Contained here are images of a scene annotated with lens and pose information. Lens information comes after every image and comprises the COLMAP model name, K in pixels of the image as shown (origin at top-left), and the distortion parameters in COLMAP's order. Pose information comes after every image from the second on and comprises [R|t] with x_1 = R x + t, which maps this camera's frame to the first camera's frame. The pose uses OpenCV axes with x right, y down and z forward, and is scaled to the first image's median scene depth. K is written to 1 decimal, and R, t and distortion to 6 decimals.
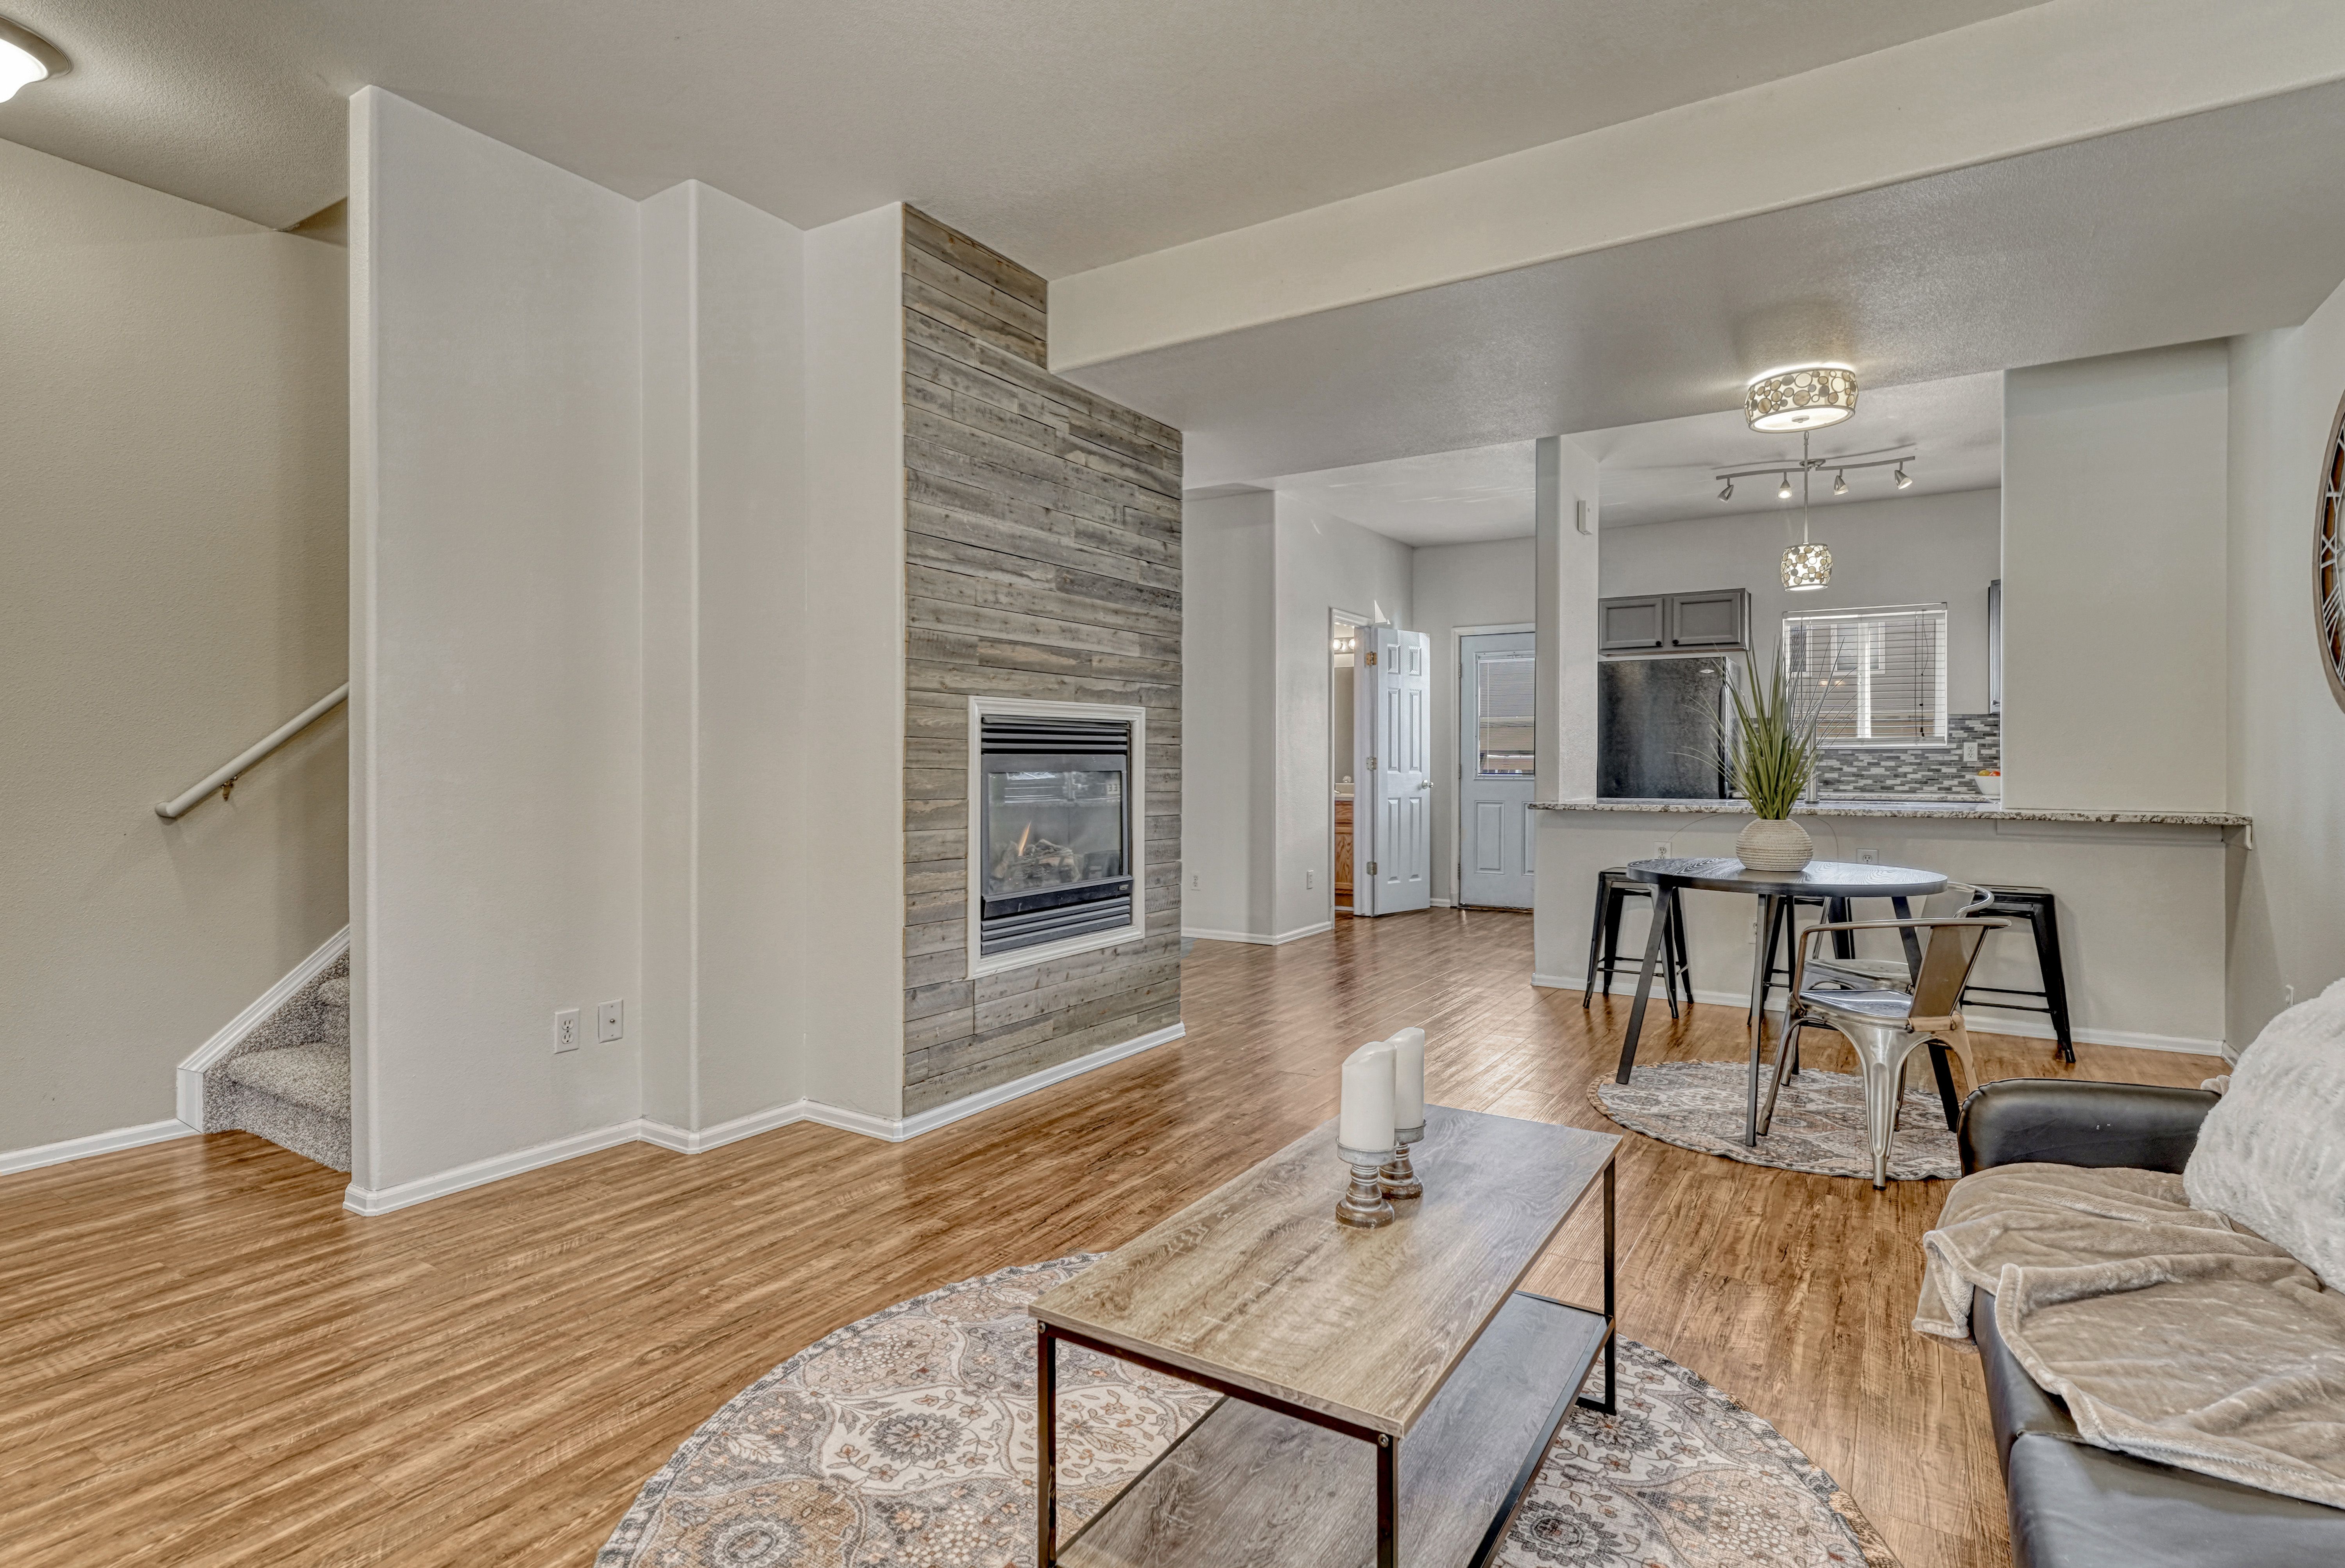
lens RADIAL K [[1165.7, 0, 1181.7], [0, 1165.7, 759.5], [0, 0, 1]] dist [0.011285, 0.000004]
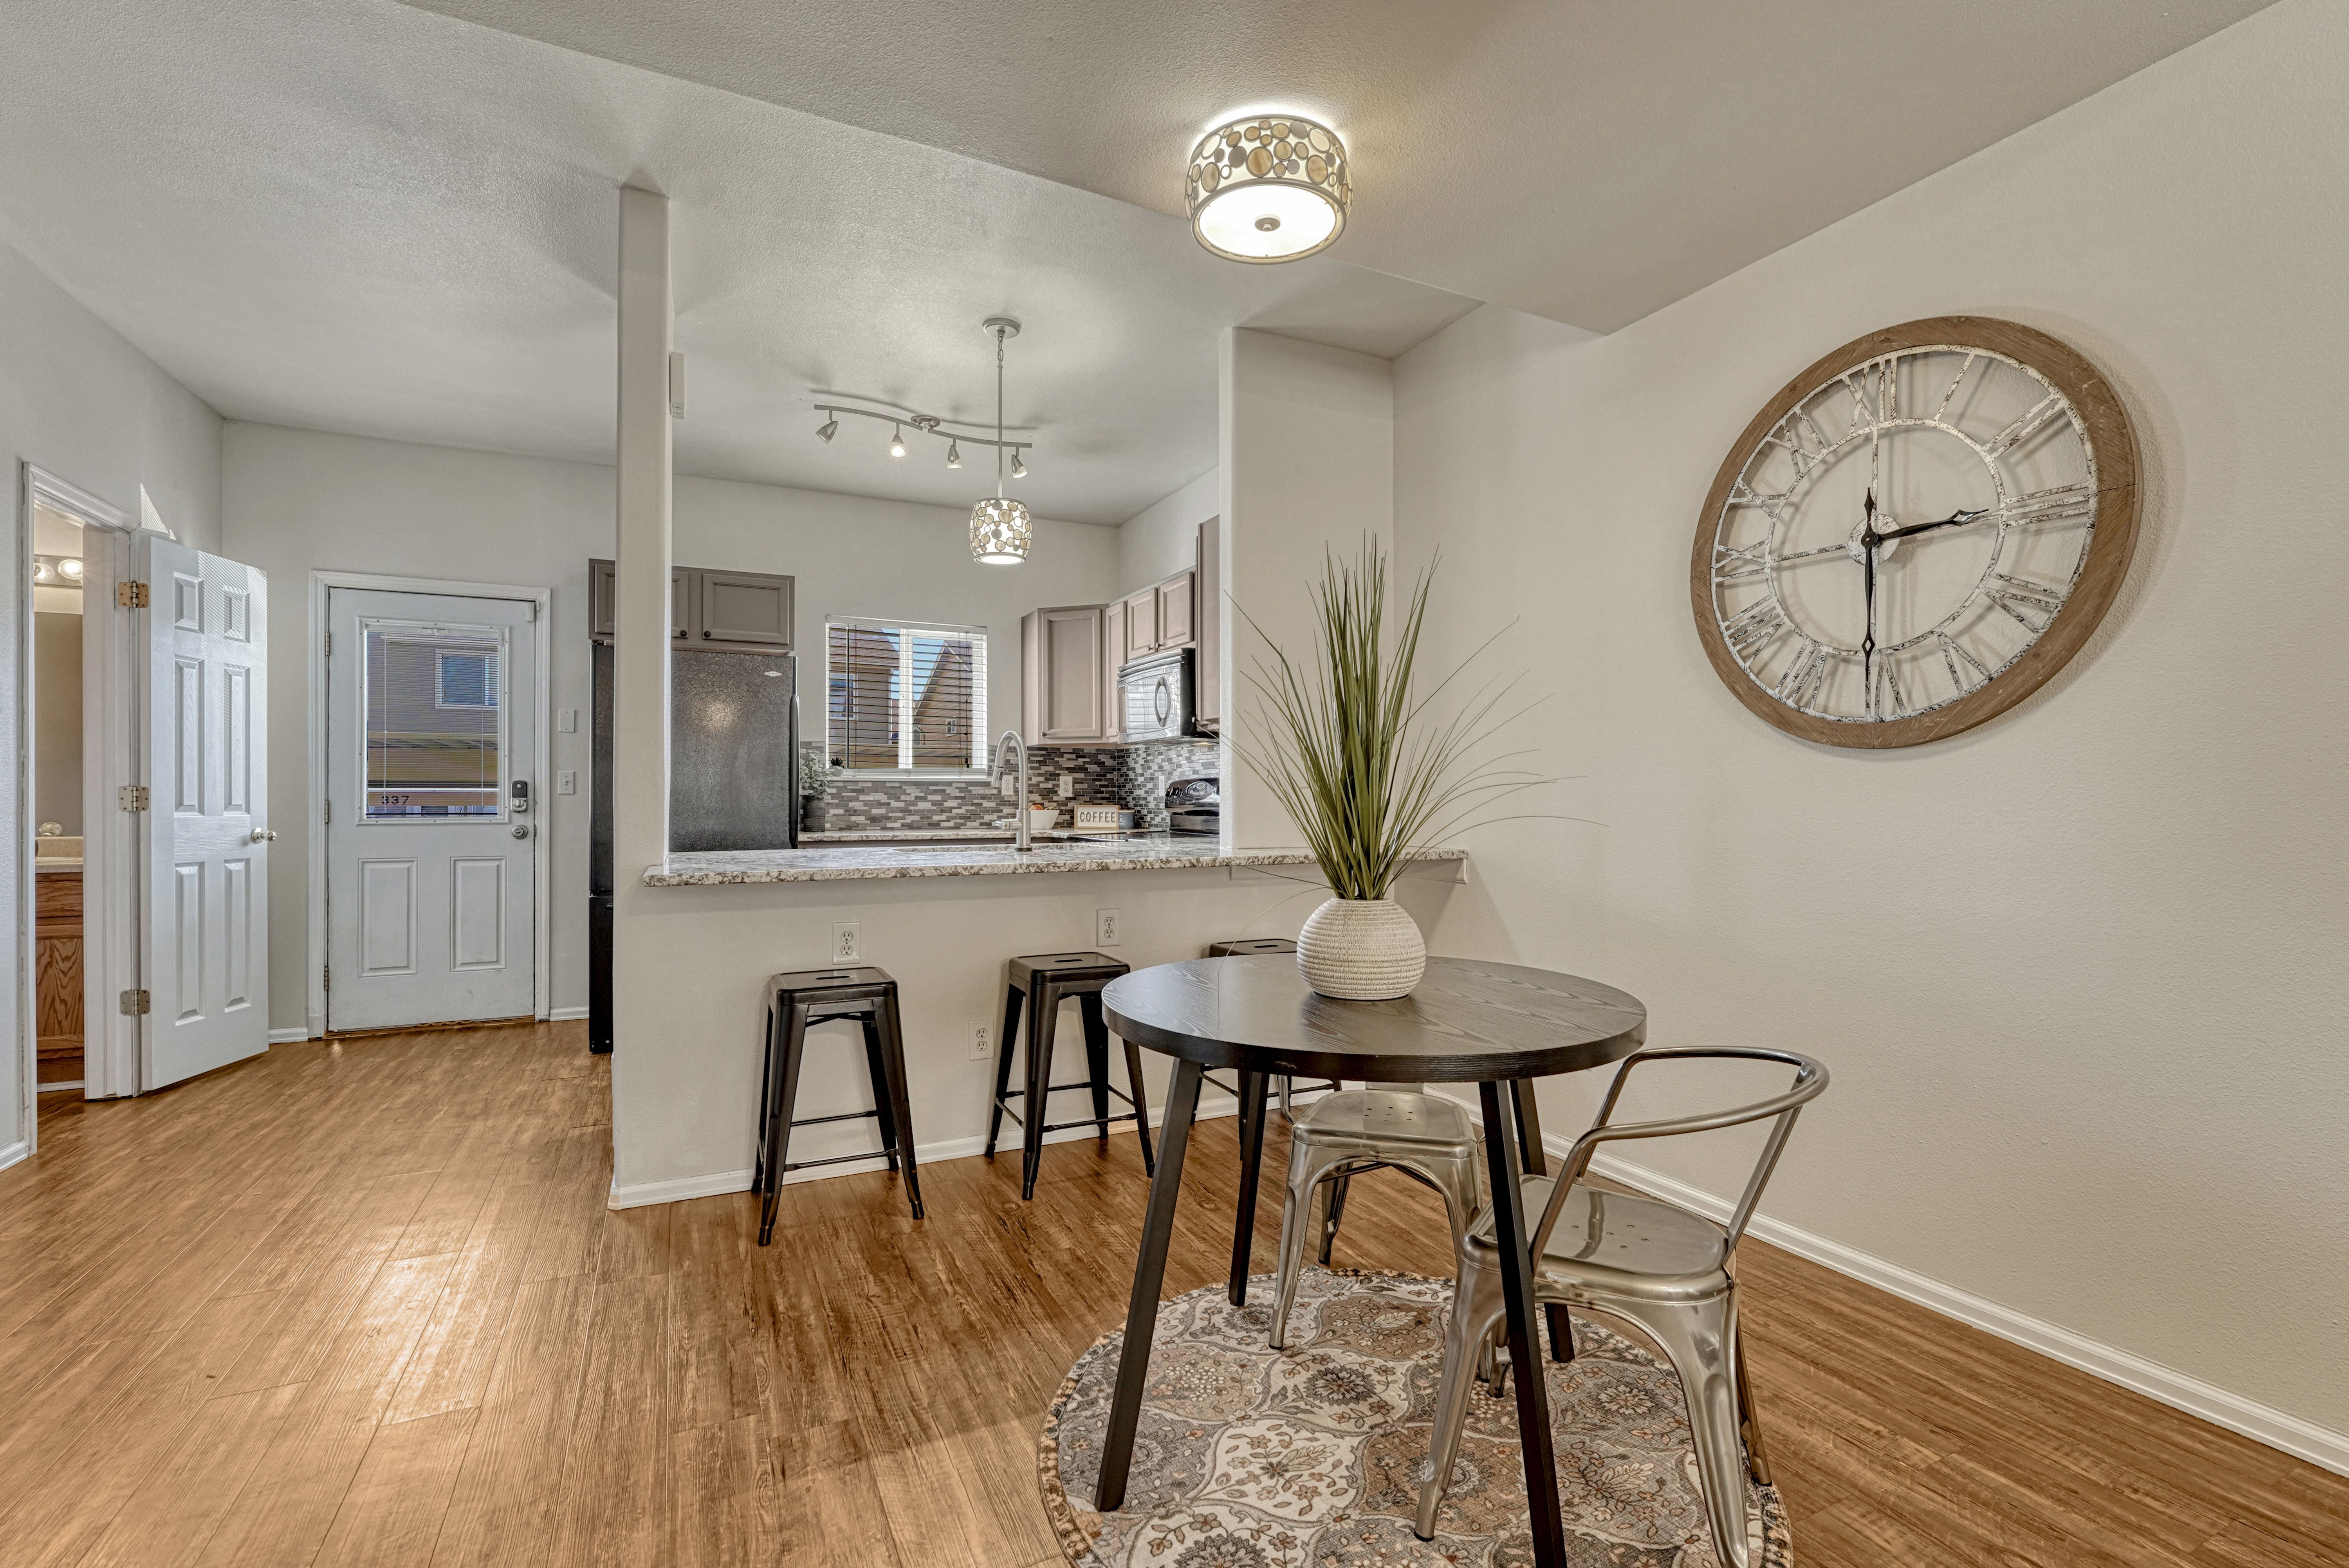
lens RADIAL K [[1019.8, 0, 1175.1], [0, 1019.8, 802.6], [0, 0, 1]] dist [-0.012287, -0.000384]
pose [[0.528180, -0.005016, 0.849118, 0.064351], [-0.000799, 0.999979, 0.006404, 0.004442], [-0.849132, -0.004061, 0.528165, 0.845099]]
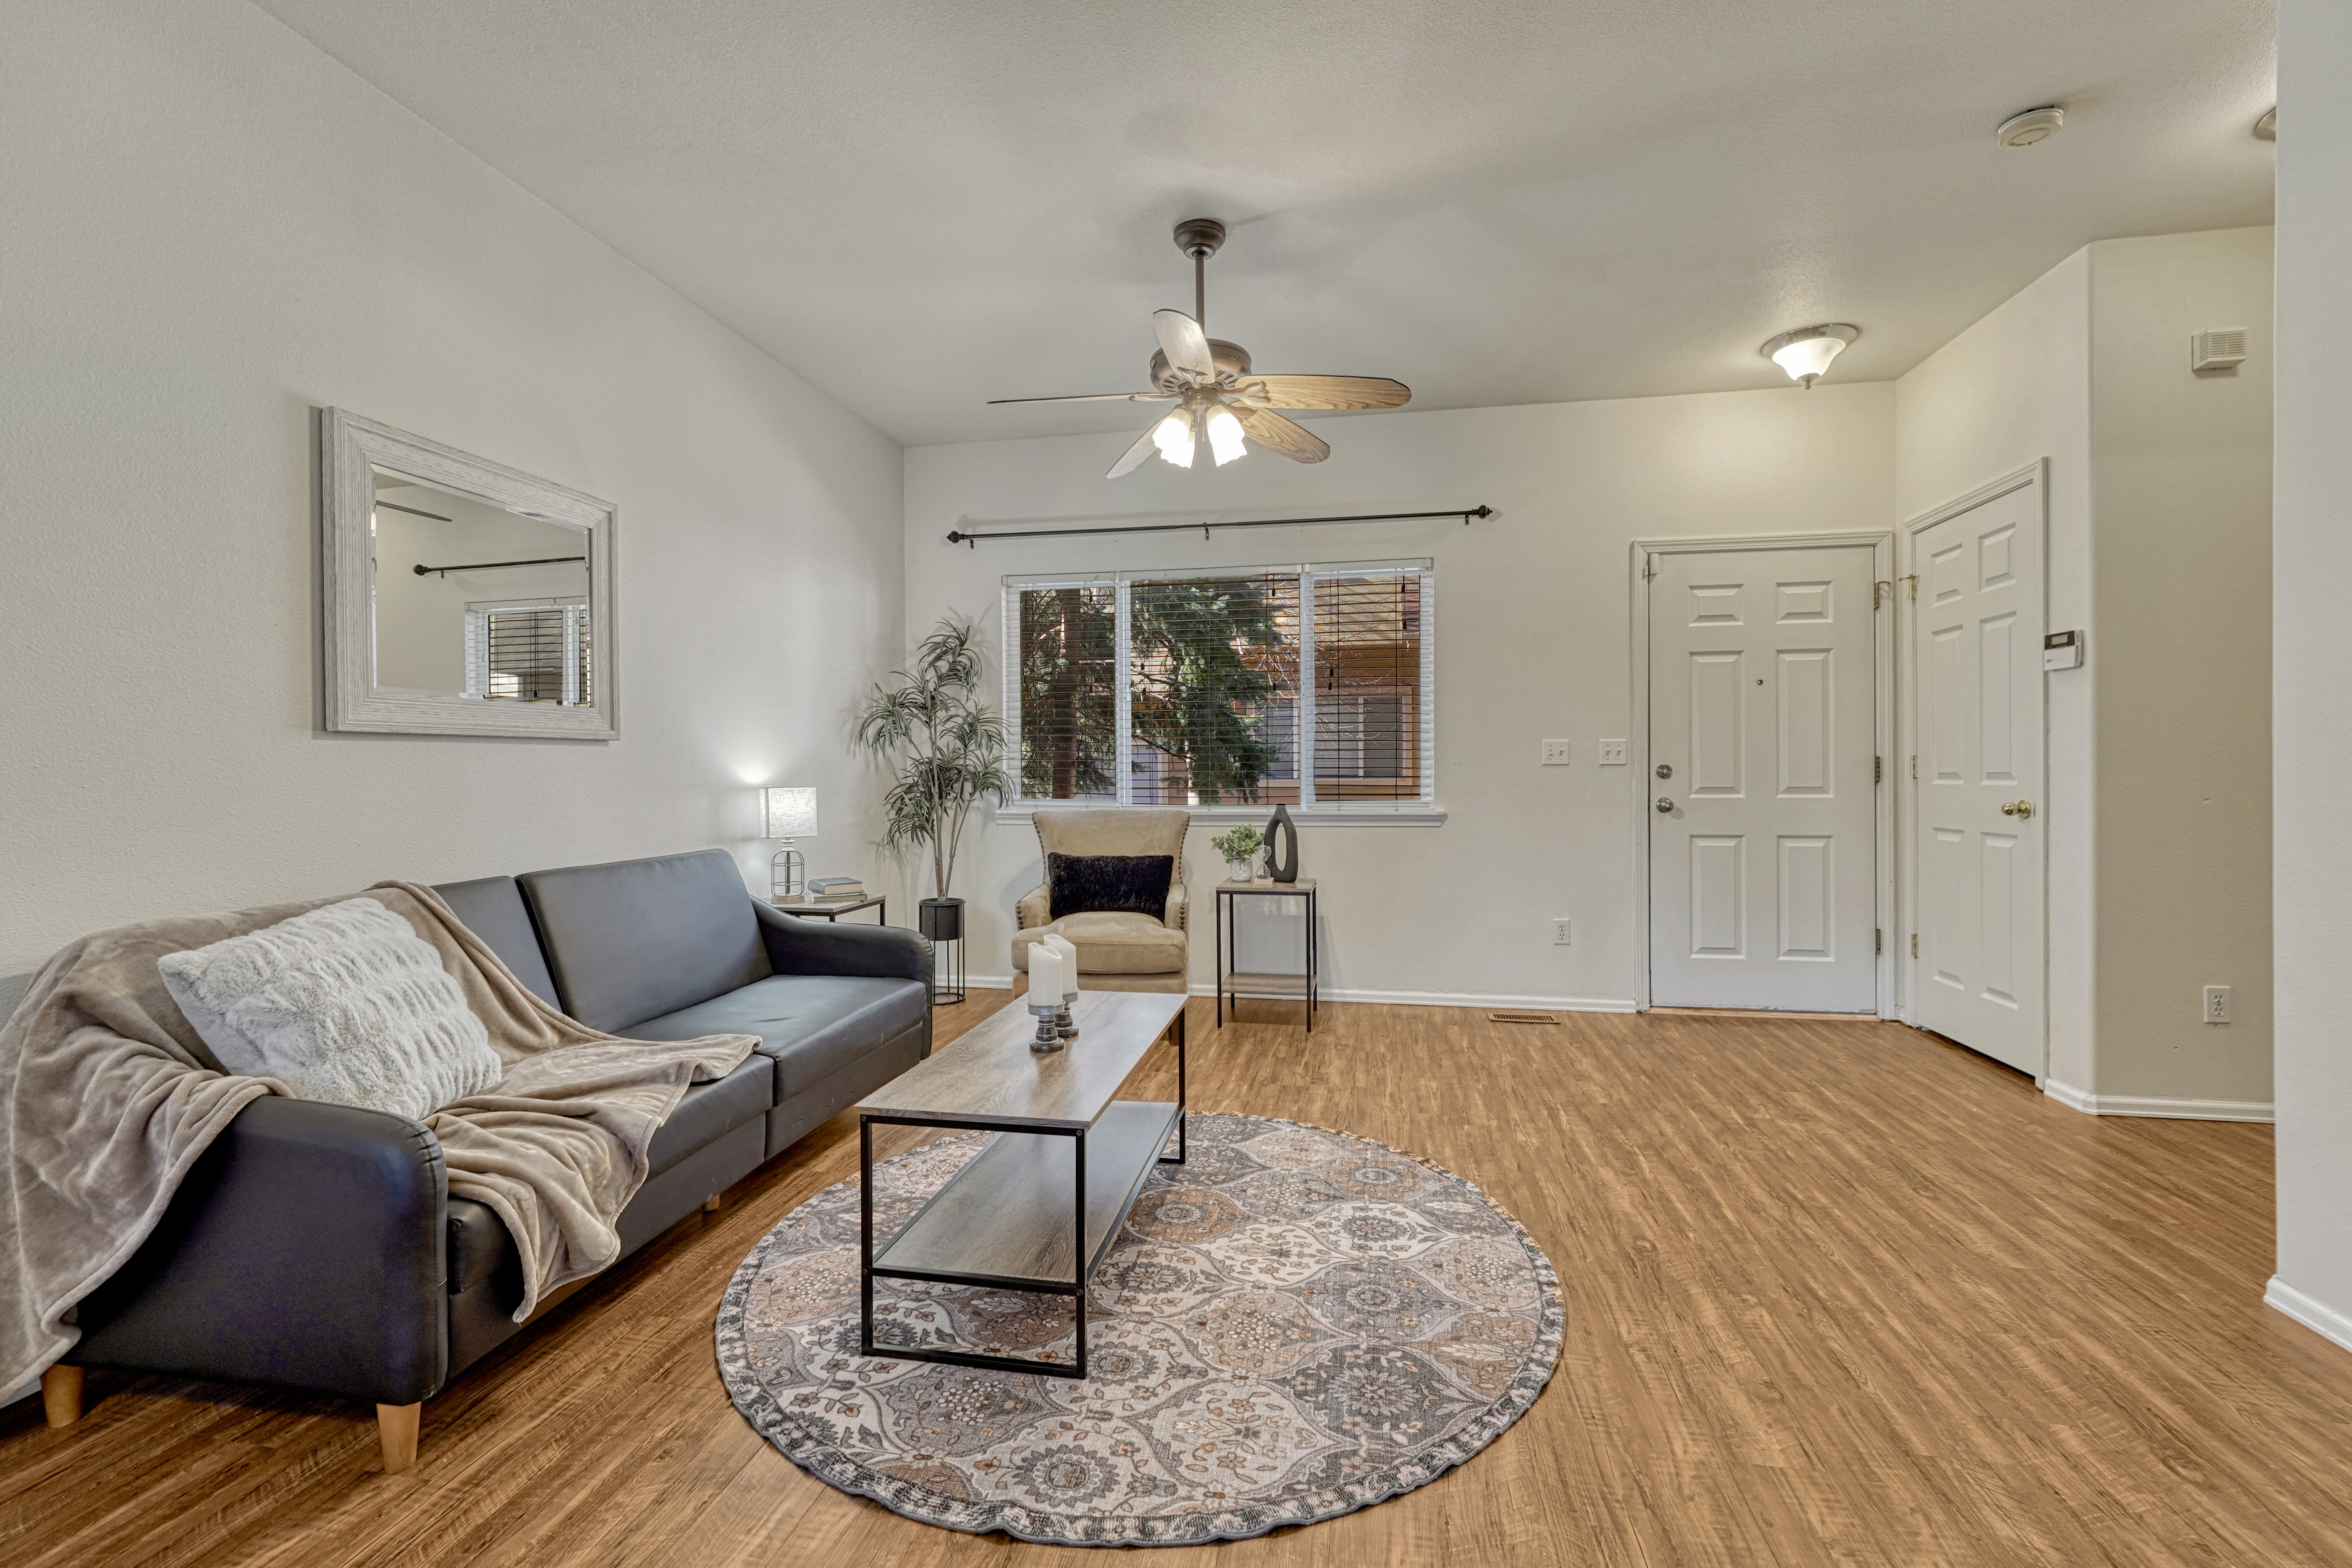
lens RADIAL K [[993.9, 0, 1183.2], [0, 993.9, 776.5], [0, 0, 1]] dist [-0.009113, -0.000247]
pose [[-0.930647, 0.003616, -0.365900, 0.232804], [0.003224, 0.999993, 0.001683, 0.005044], [0.365904, 0.000386, -0.930653, 1.076407]]
